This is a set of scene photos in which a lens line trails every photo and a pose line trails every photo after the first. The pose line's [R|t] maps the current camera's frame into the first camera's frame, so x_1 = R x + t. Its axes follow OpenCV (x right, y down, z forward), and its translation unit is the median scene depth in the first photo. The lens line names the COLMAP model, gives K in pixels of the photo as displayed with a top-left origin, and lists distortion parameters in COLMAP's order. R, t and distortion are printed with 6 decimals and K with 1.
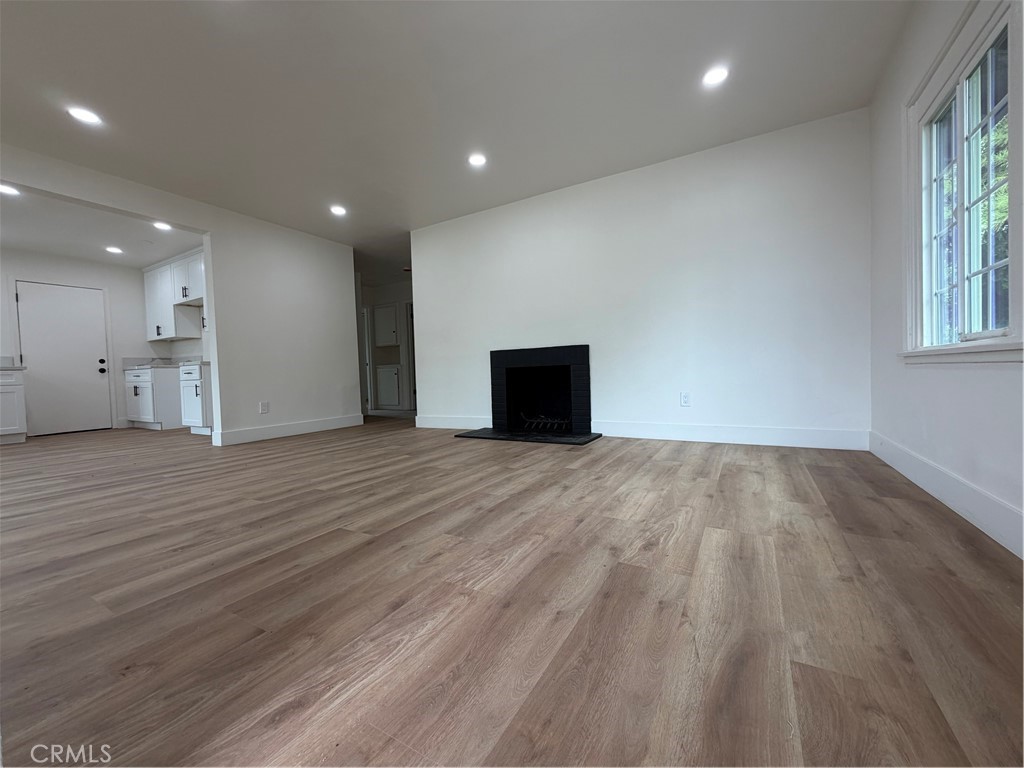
lens RADIAL K [[405.3, 0, 515.6], [0, 405.3, 385.1], [0, 0, 1]] dist [0.000405, 0.000303]
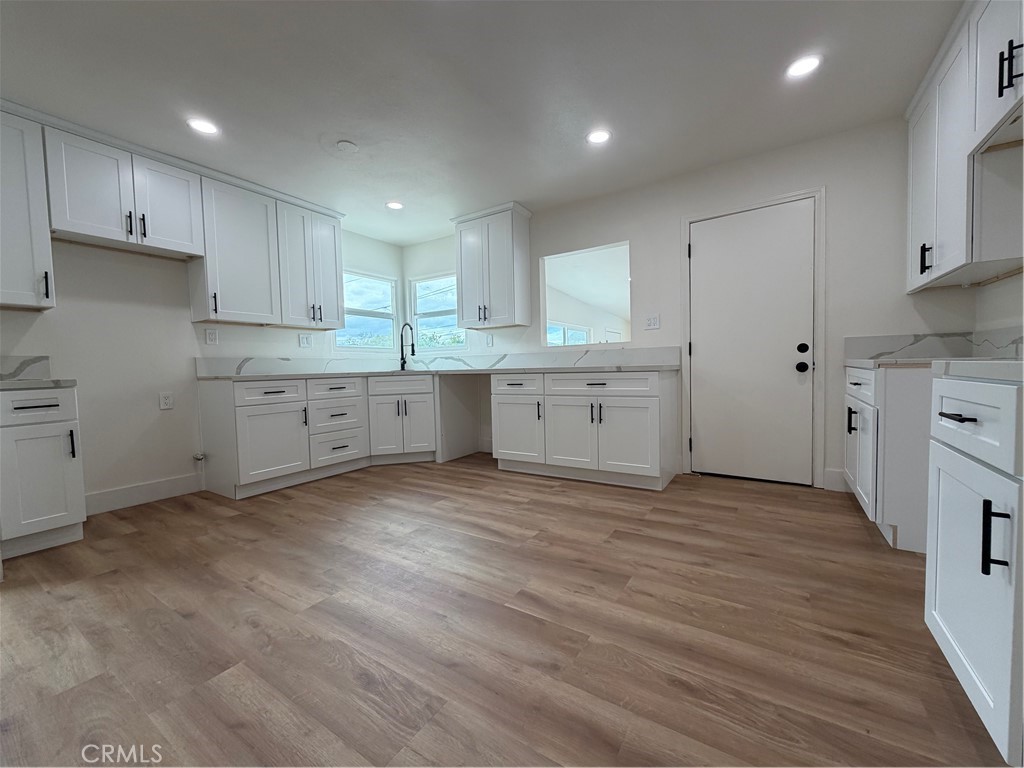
lens RADIAL K [[405.3, 0, 515.6], [0, 405.3, 385.1], [0, 0, 1]] dist [0.000405, 0.000303]
pose [[-0.047479, 0.078611, -0.995774, -0.564134], [-0.001788, 0.996890, 0.078784, -0.057262], [0.998871, 0.005521, -0.047191, 0.744076]]
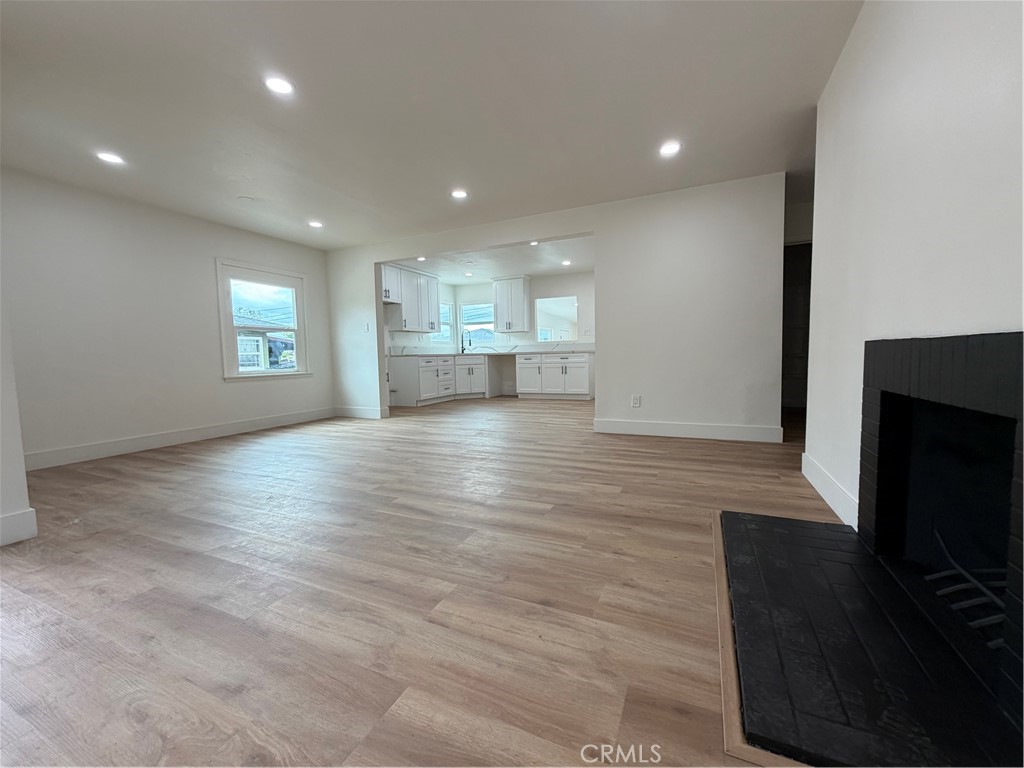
lens RADIAL K [[405.3, 0, 515.6], [0, 405.3, 385.1], [0, 0, 1]] dist [0.000405, 0.000303]
pose [[0.091780, 0.105823, -0.990140, 0.246467], [-0.006998, 0.994381, 0.105627, -0.067738], [0.995755, -0.002765, 0.092004, 0.533637]]
